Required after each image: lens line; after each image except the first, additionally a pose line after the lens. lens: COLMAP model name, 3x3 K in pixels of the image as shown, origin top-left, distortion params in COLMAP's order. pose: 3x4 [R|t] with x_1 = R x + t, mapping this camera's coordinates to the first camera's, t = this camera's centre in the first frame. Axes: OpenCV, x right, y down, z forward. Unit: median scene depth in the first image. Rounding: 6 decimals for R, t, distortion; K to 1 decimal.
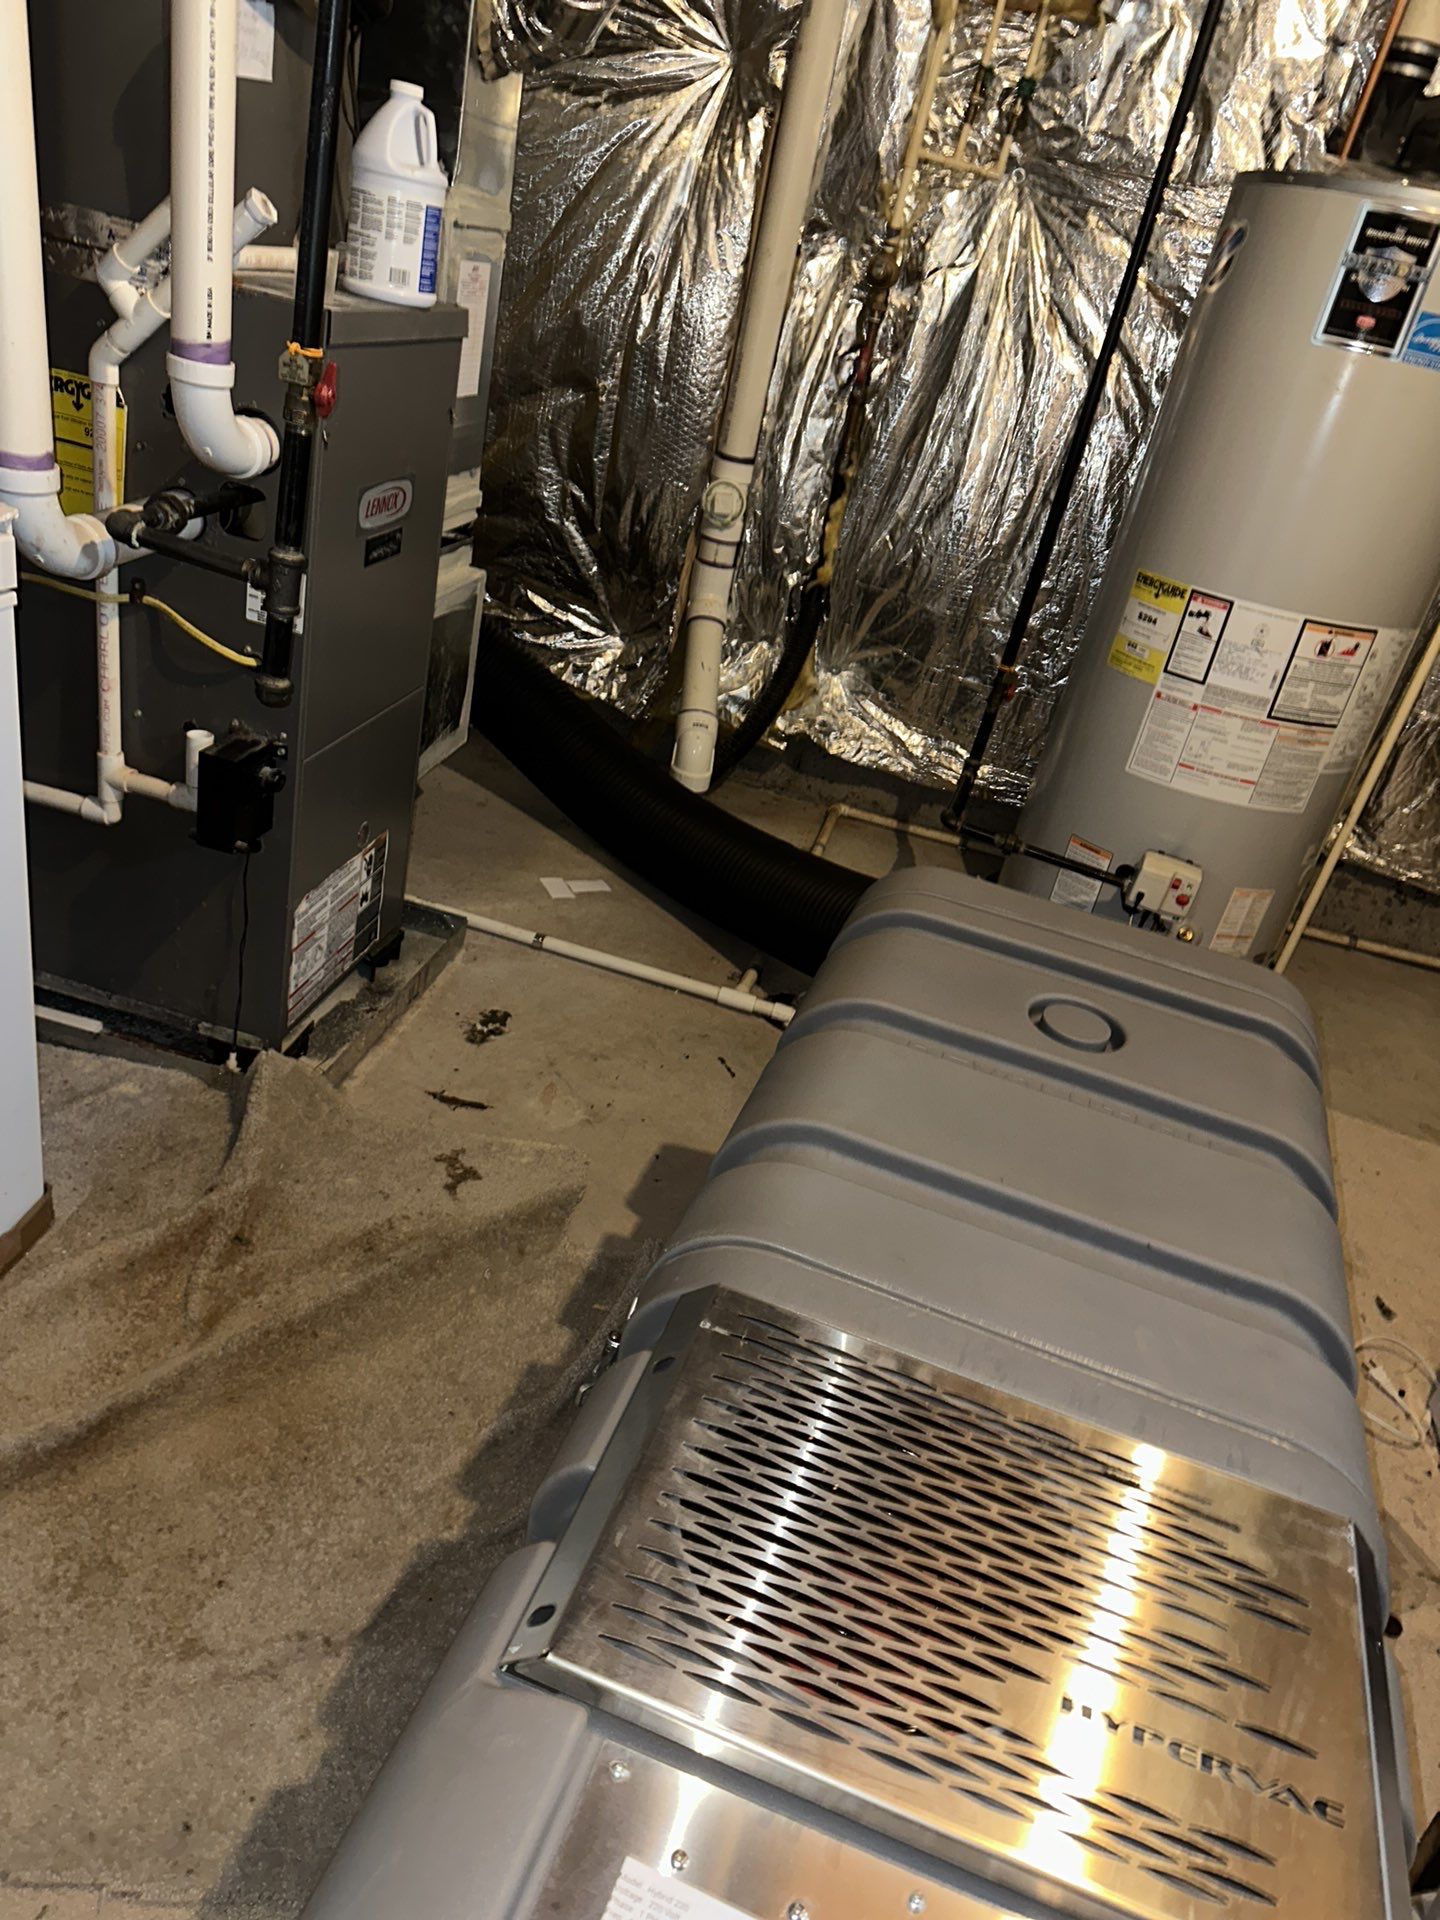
lens RADIAL K [[1368.1, 0, 719.8], [0, 1368.1, 957.1], [0, 0, 1]] dist [0.009319, -0.028671]
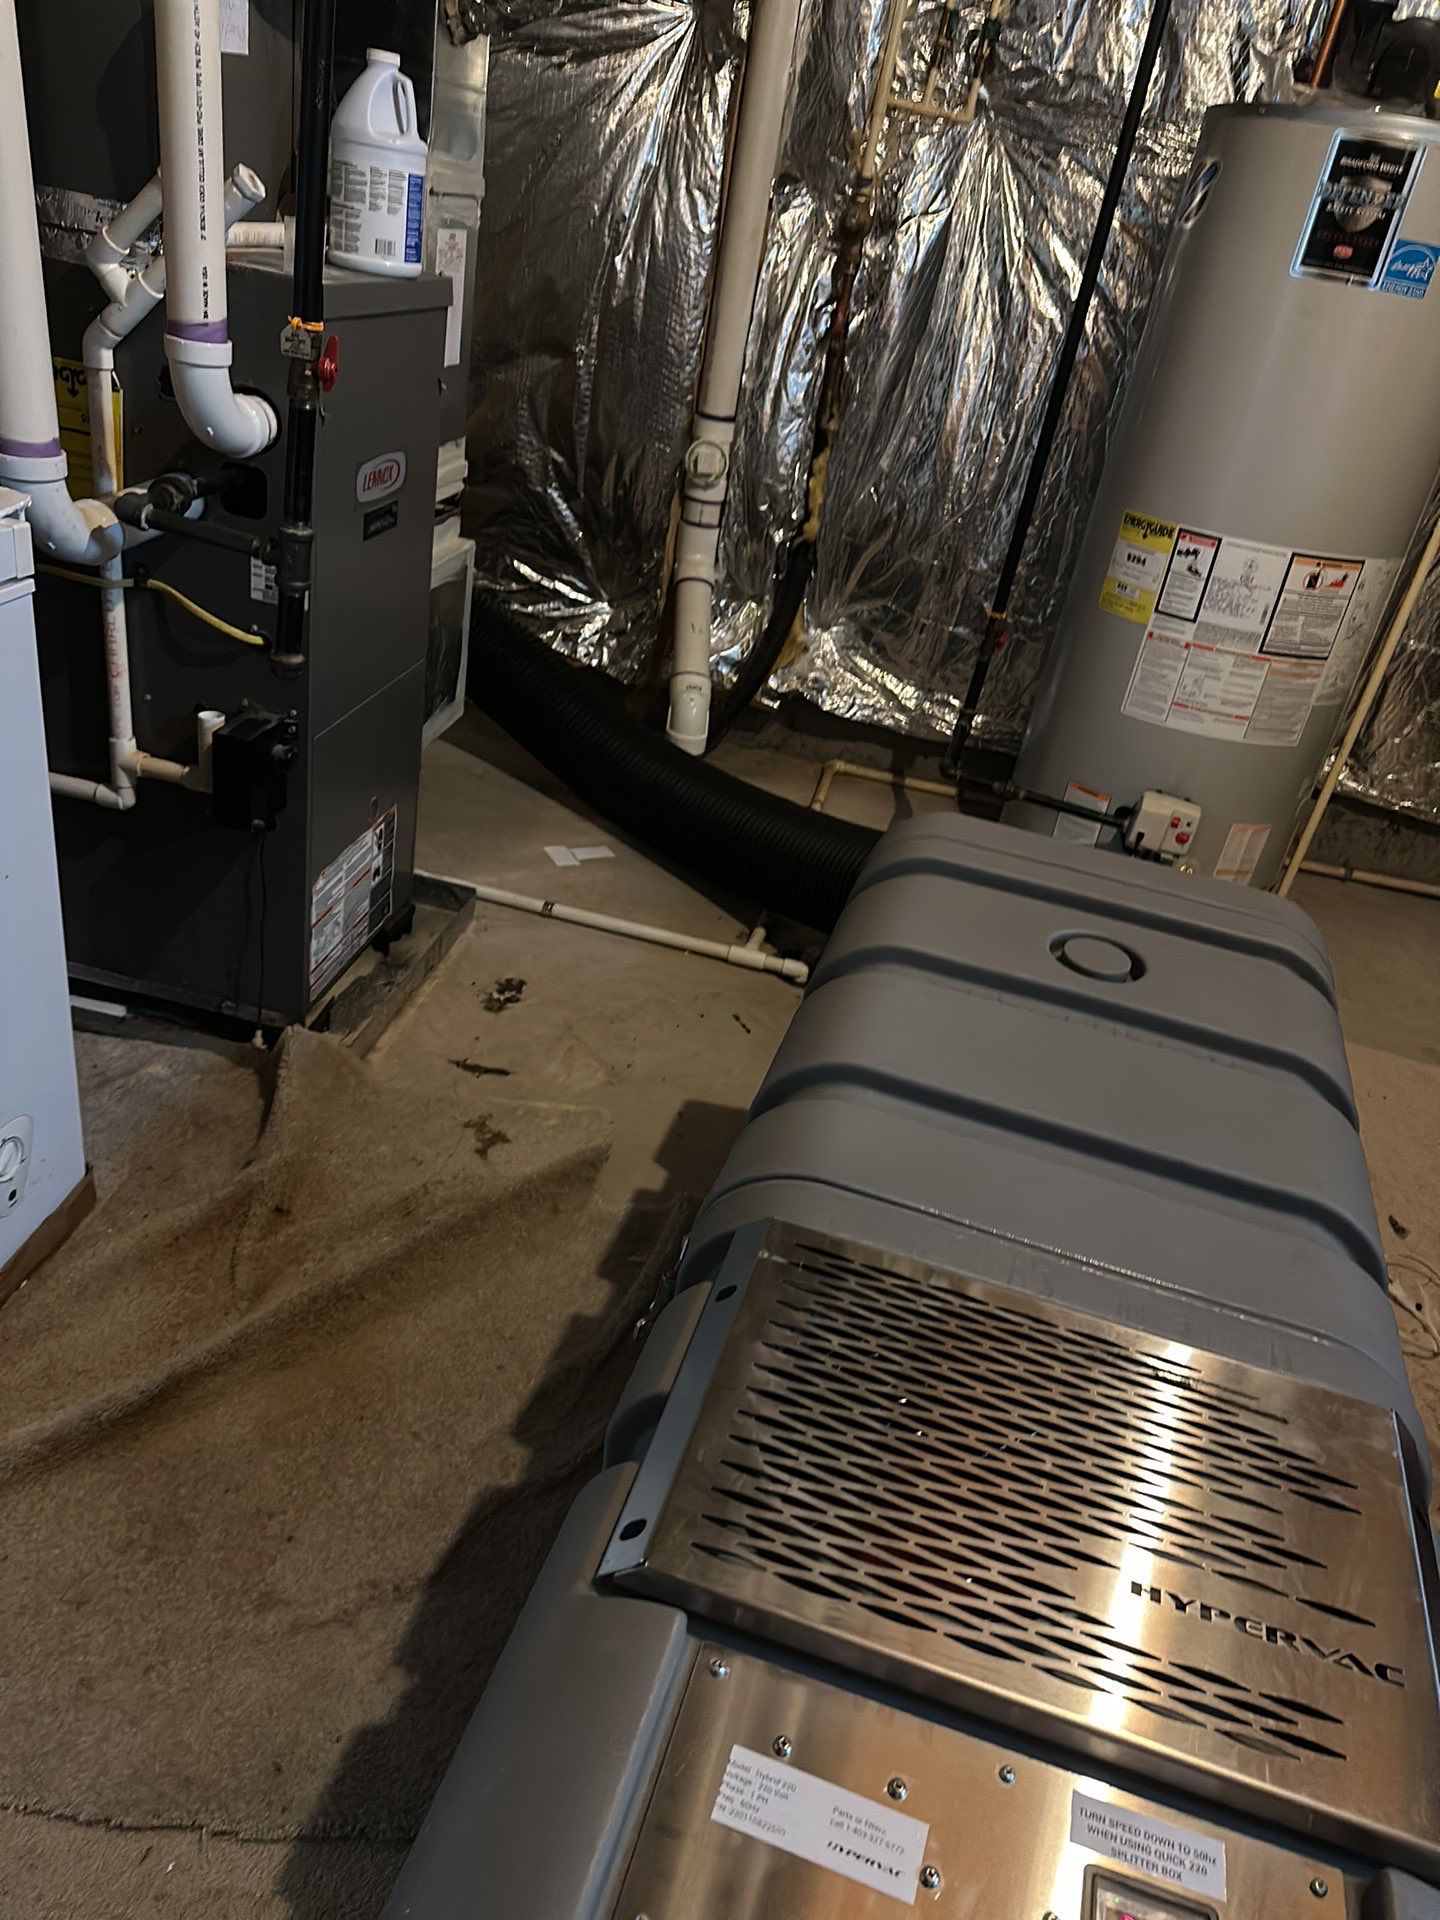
lens RADIAL K [[1371.7, 0, 720.0], [0, 1371.7, 960.0], [0, 0, 1]] dist [0.003363, -0.023463]
pose [[0.998838, -0.047716, 0.006797, -0.016150], [0.047526, 0.998537, 0.025807, 0.006850], [-0.008019, -0.025454, 0.999644, -0.012616]]
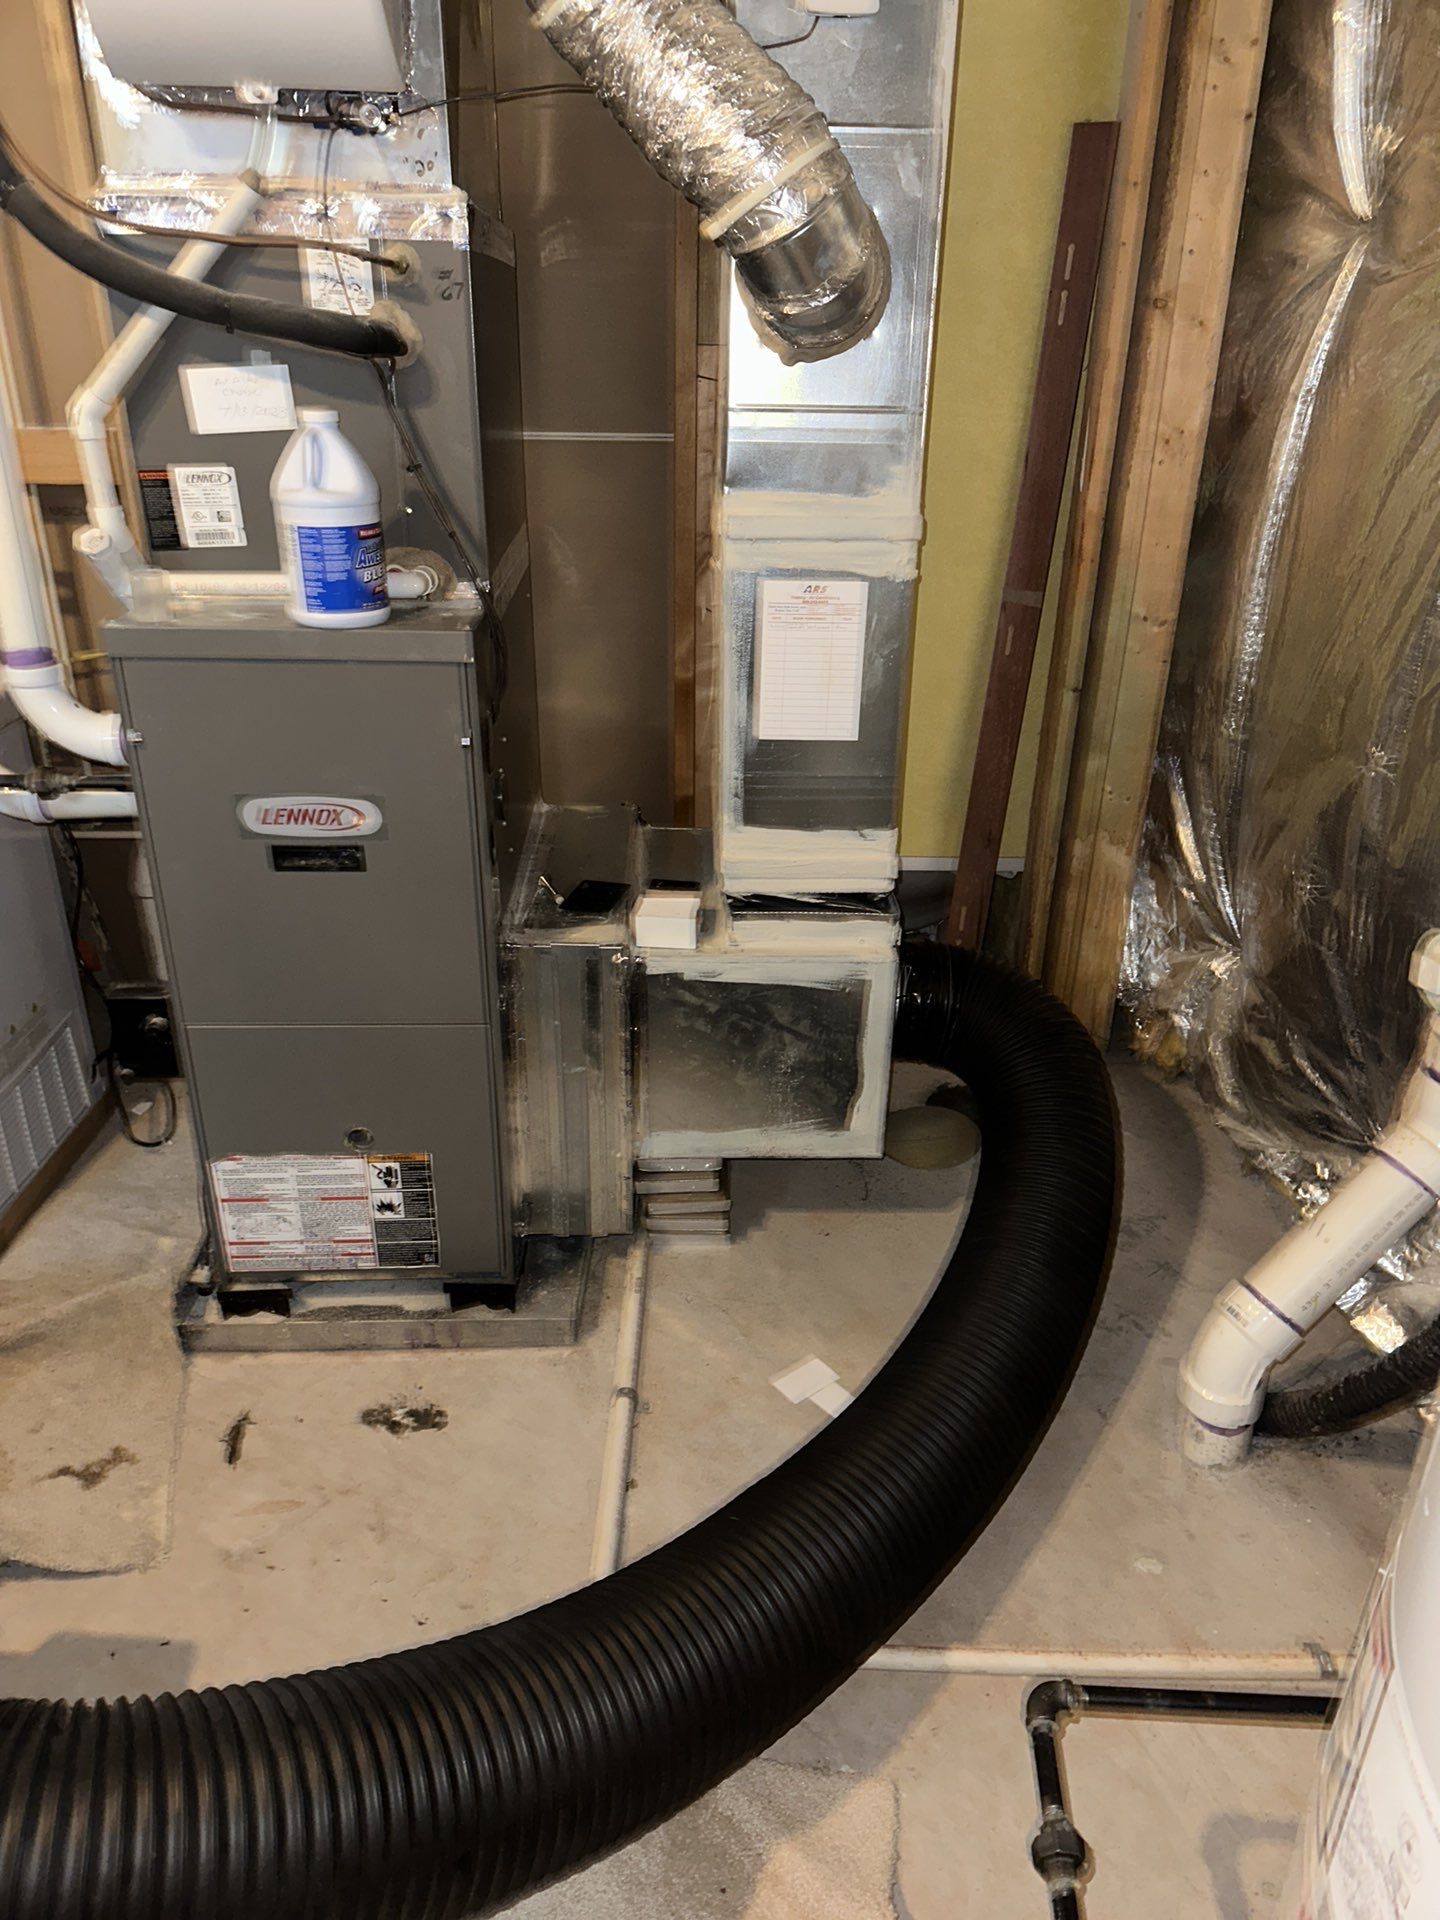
lens RADIAL K [[1371.7, 0, 720.0], [0, 1371.7, 960.0], [0, 0, 1]] dist [0.003363, -0.023463]
pose [[0.248620, 0.239670, -0.938481, 0.607458], [-0.434735, 0.893441, 0.112999, -0.383238], [0.865559, 0.379897, 0.326321, 0.786246]]
